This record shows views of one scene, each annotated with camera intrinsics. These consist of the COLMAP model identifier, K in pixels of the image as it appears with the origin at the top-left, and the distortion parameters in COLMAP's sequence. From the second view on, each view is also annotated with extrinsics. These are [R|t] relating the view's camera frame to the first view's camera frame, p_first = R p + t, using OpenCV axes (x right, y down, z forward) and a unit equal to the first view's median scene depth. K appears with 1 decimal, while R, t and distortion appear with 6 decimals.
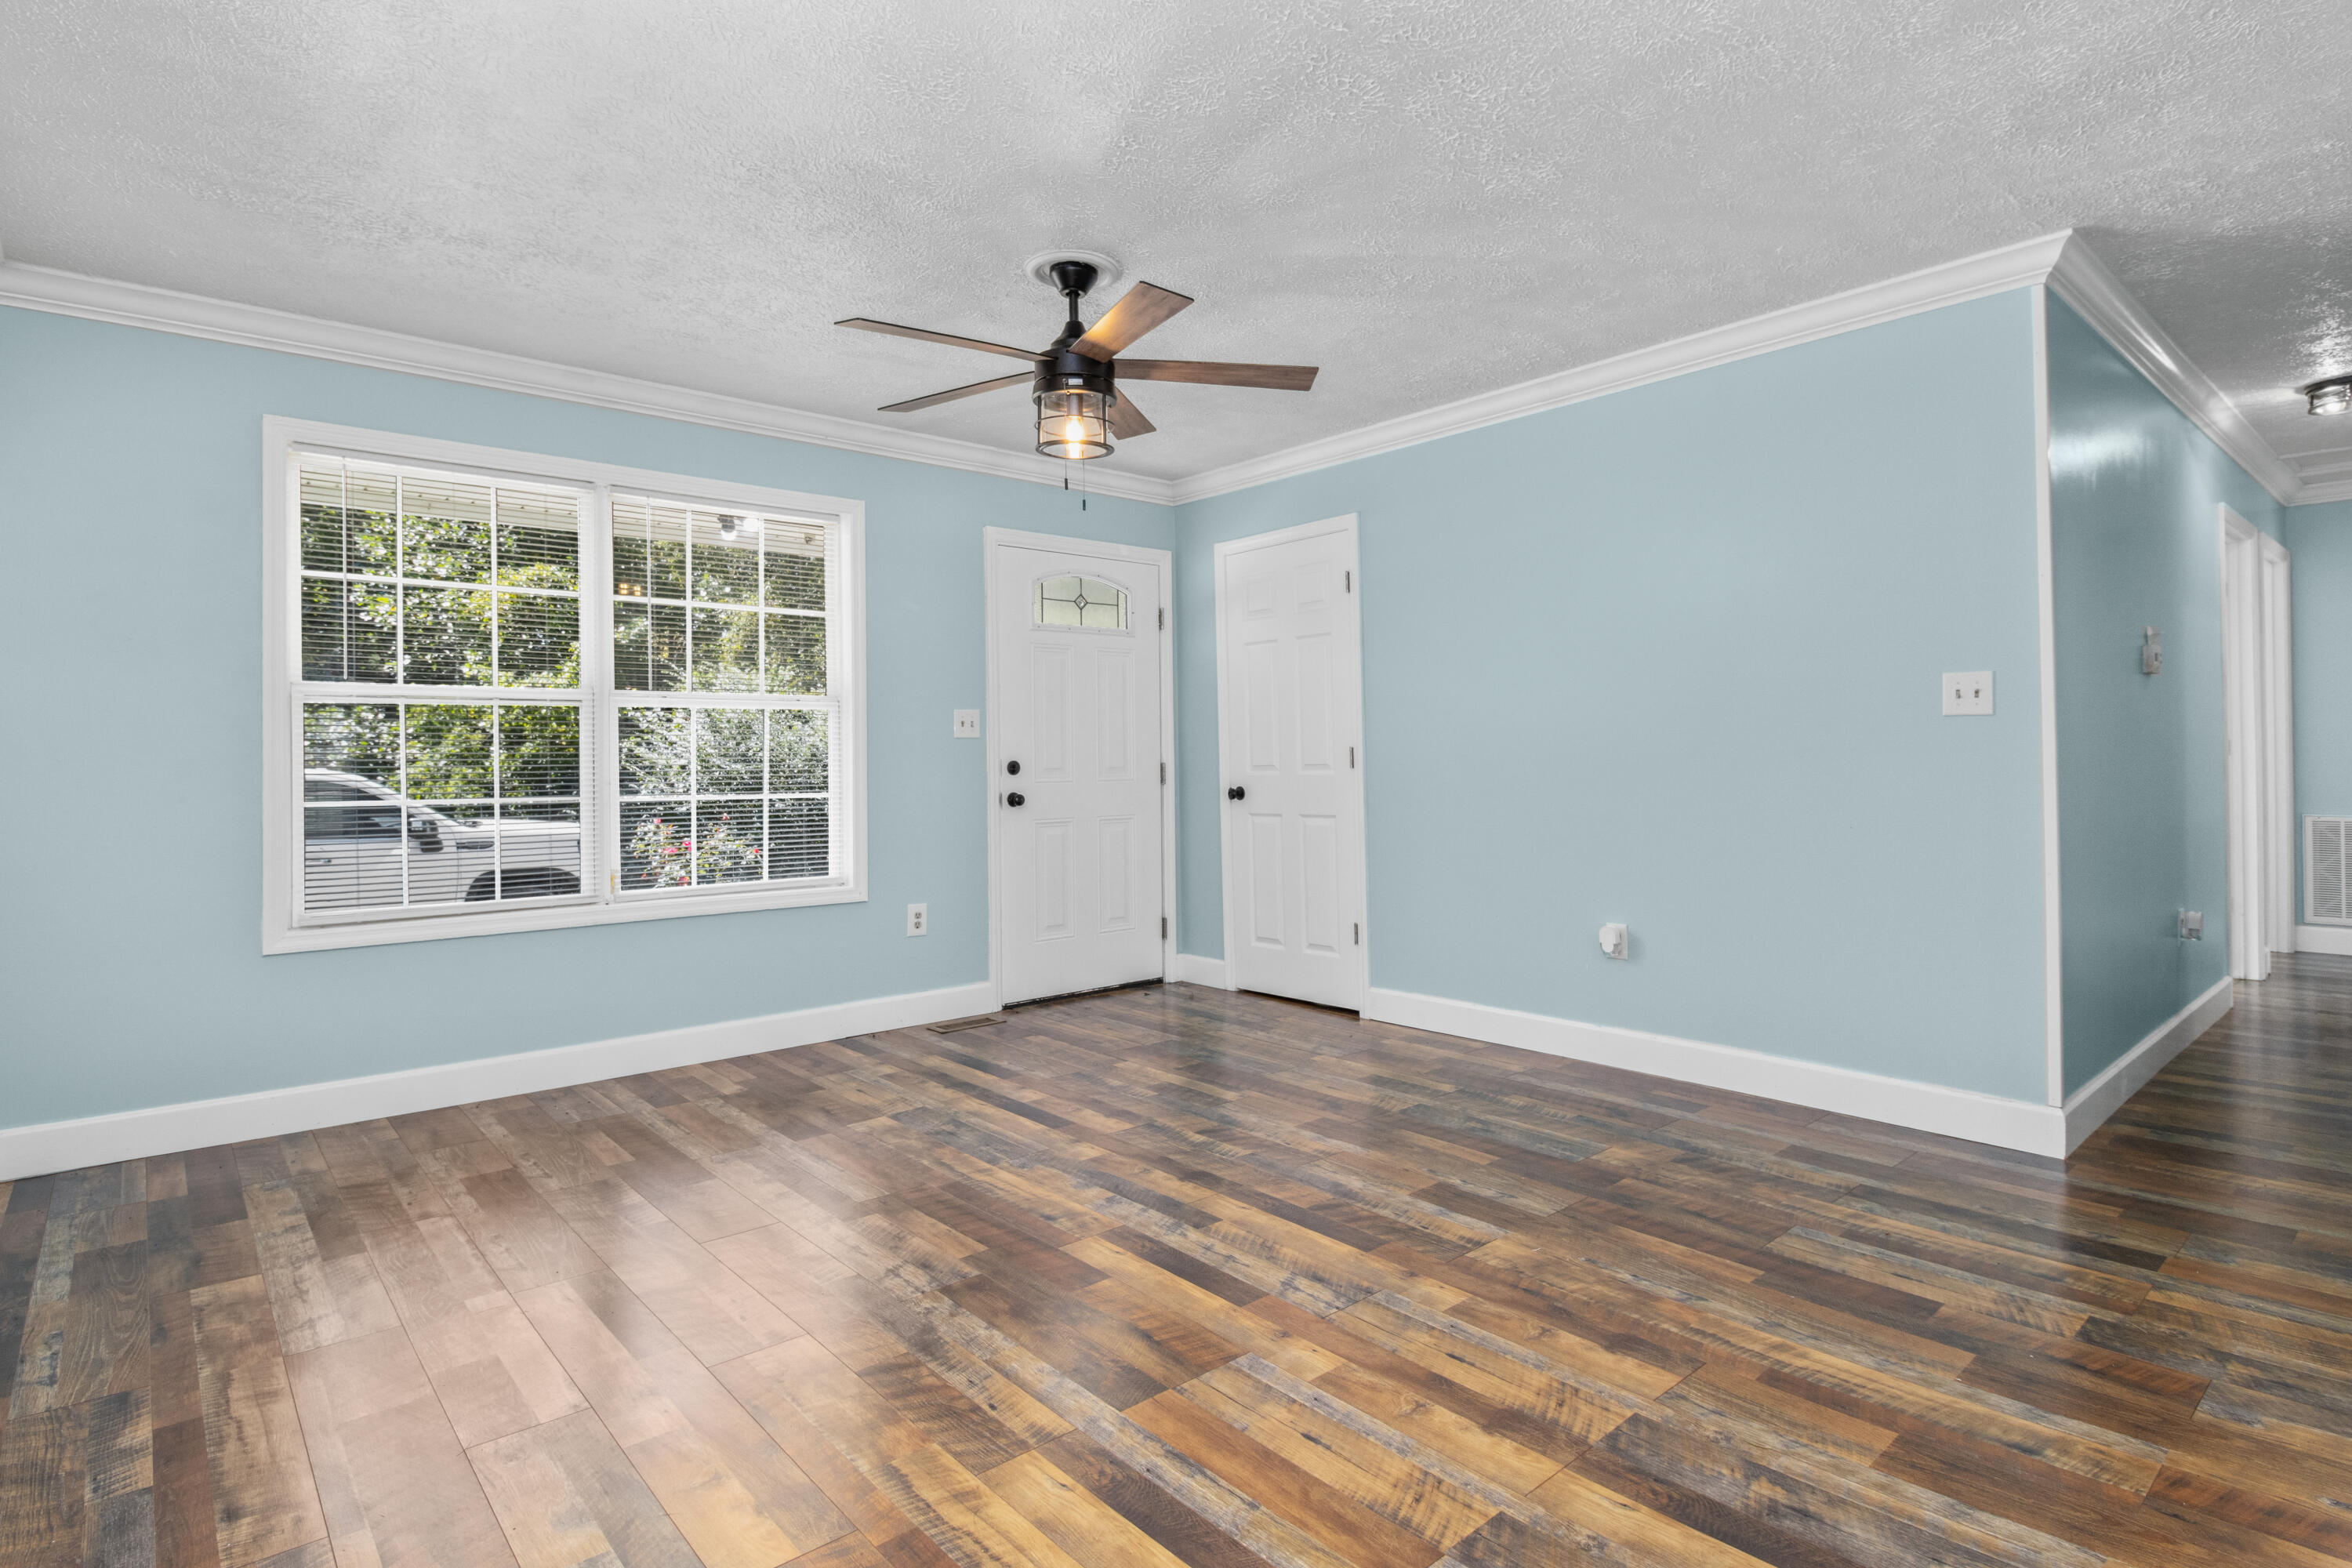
lens RADIAL K [[1191.6, 0, 1178.3], [0, 1191.6, 773.4], [0, 0, 1]] dist [-0.006802, -0.005326]
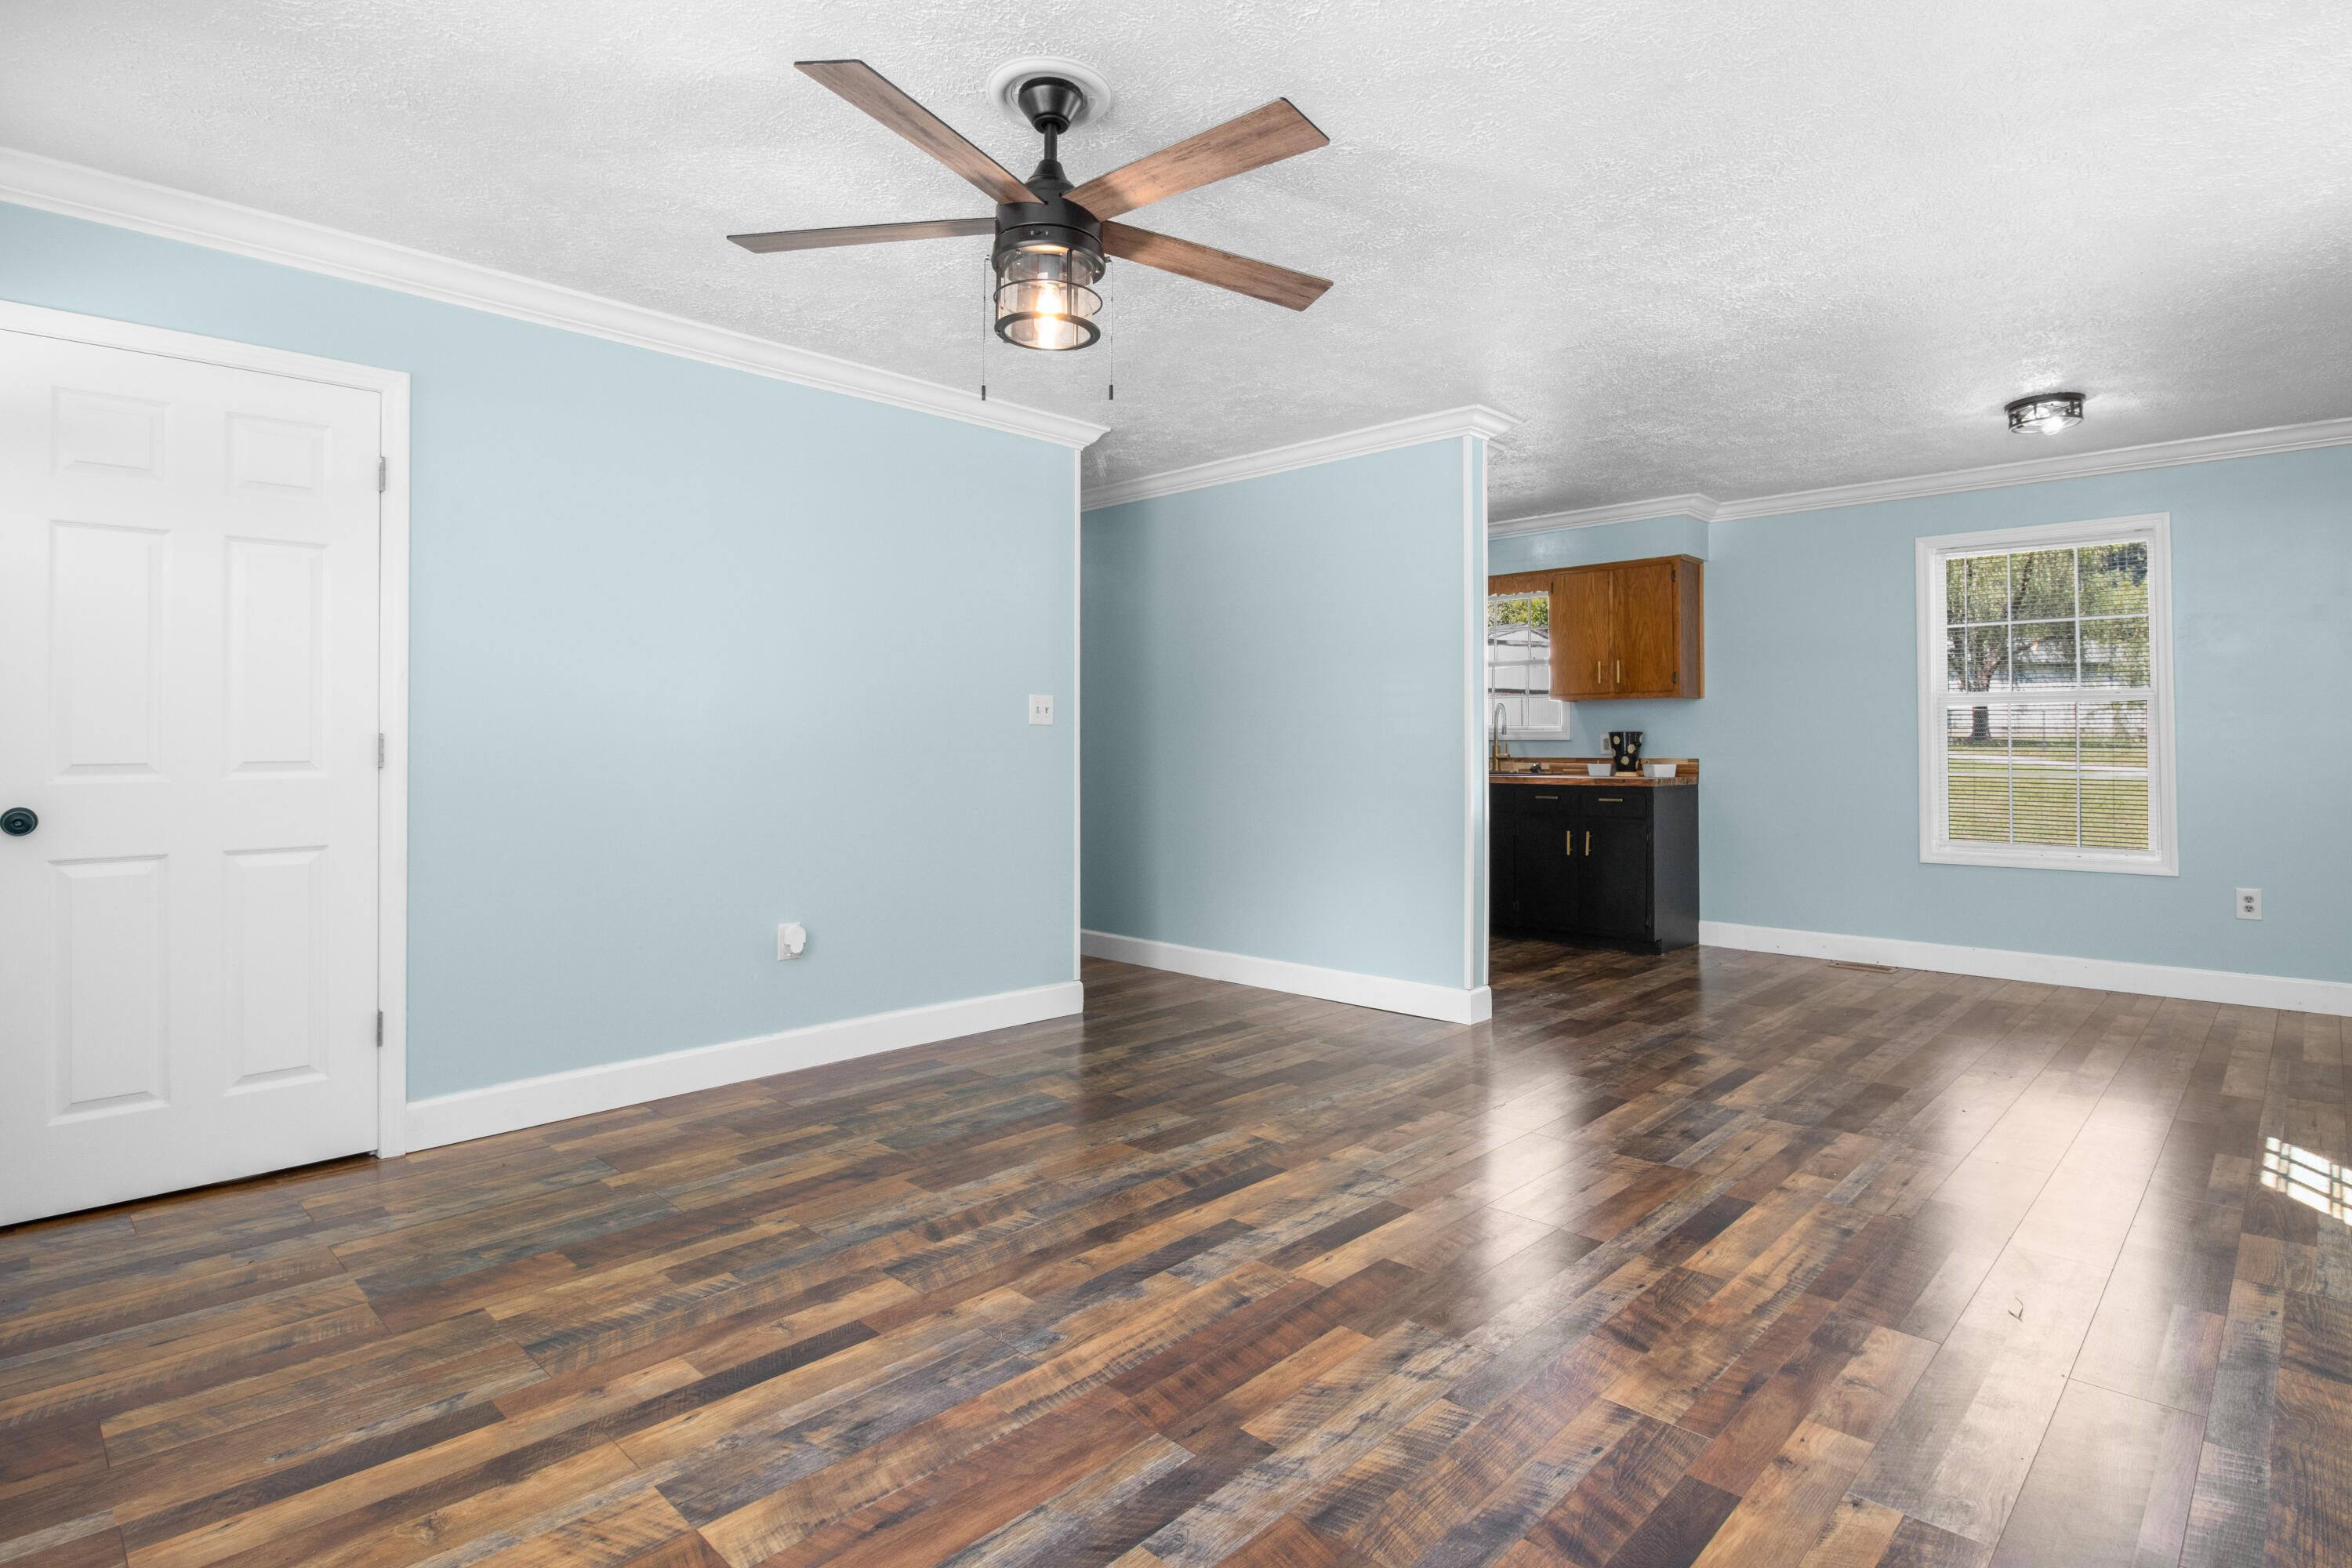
lens RADIAL K [[1191.6, 0, 1222.8], [0, 1191.6, 726.9], [0, 0, 1]] dist [-0.006802, -0.005326]
pose [[-0.104252, 0.030553, 0.994081, -0.899073], [0.015990, 0.999450, -0.029041, -0.000561], [-0.994422, 0.012868, -0.104683, 1.048620]]
